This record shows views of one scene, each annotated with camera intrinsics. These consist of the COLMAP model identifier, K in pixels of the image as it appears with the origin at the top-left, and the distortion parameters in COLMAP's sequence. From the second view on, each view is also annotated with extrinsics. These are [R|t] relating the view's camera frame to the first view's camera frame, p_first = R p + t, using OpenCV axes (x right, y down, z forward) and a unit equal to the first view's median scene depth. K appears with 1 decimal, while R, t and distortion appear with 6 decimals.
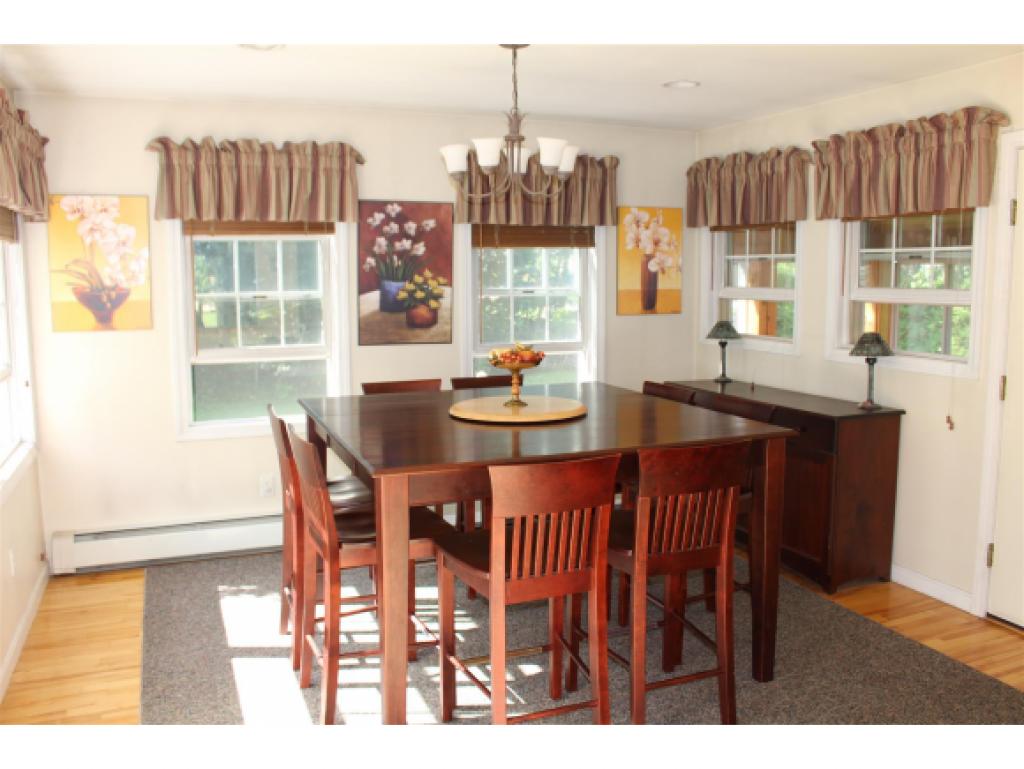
lens RADIAL K [[865.6, 0, 505.8], [0, 865.6, 376.4], [0, 0, 1]] dist [-0.121363, 0.166323]
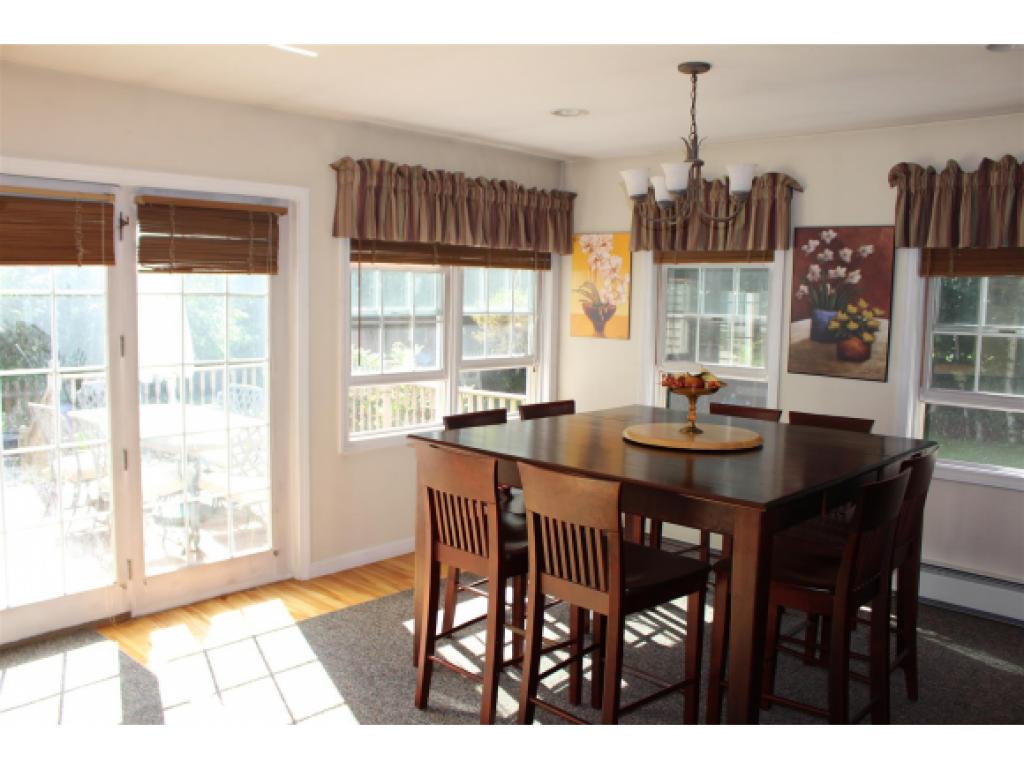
lens RADIAL K [[865.6, 0, 505.8], [0, 865.6, 376.4], [0, 0, 1]] dist [-0.121363, 0.166323]
pose [[0.428704, 0.101049, -0.897776, 0.585504], [-0.134499, 0.989790, 0.047179, -0.034498], [0.893377, 0.100524, 0.437918, 0.275133]]
